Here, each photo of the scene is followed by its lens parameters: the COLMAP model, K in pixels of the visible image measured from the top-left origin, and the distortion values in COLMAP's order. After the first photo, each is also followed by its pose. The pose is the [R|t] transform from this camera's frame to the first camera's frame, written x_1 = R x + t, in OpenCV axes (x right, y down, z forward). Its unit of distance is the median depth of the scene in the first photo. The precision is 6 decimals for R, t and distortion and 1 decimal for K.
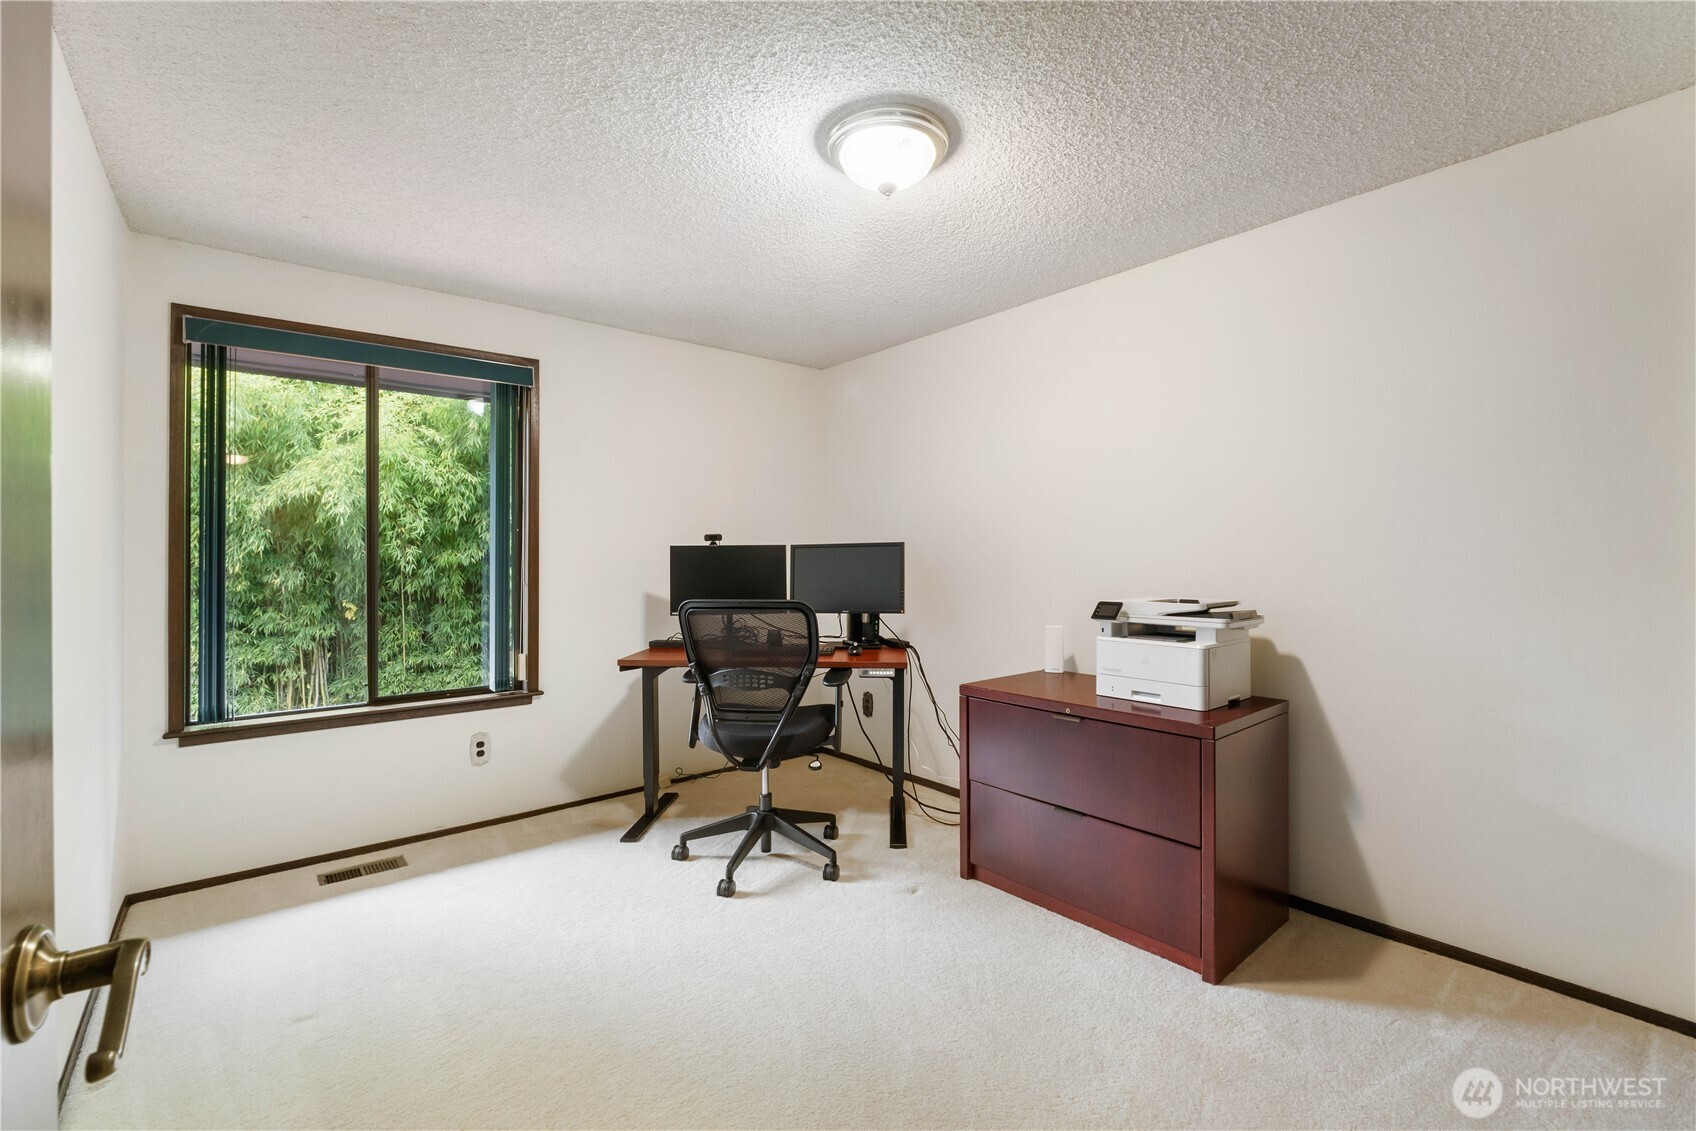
lens RADIAL K [[717.4, 0, 846.1], [0, 717.4, 560.8], [0, 0, 1]] dist [-0.001428, -0.000571]
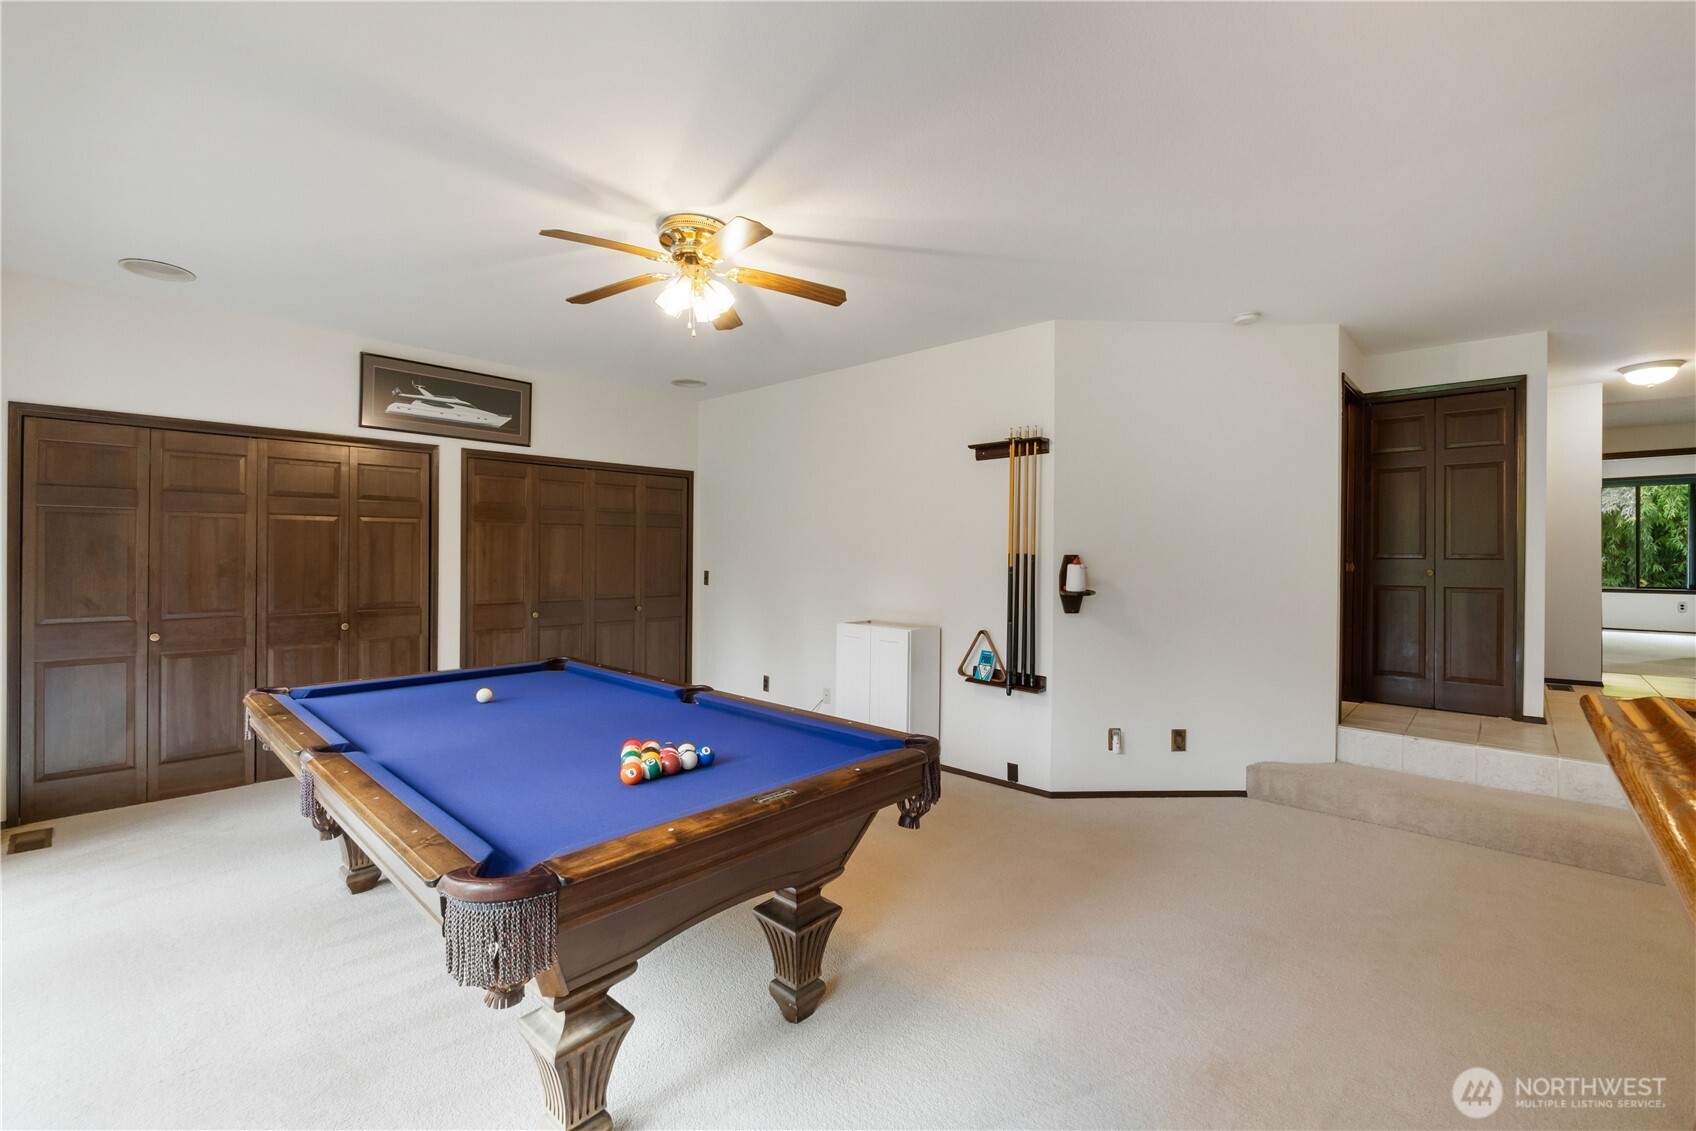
lens RADIAL K [[717.4, 0, 843.8], [0, 717.4, 560.2], [0, 0, 1]] dist [-0.001428, -0.000571]
pose [[0.112847, 0.012901, -0.993529, 0.645650], [-0.013161, 0.999847, 0.011489, 0.027537], [0.993525, 0.011779, 0.112999, -0.880036]]
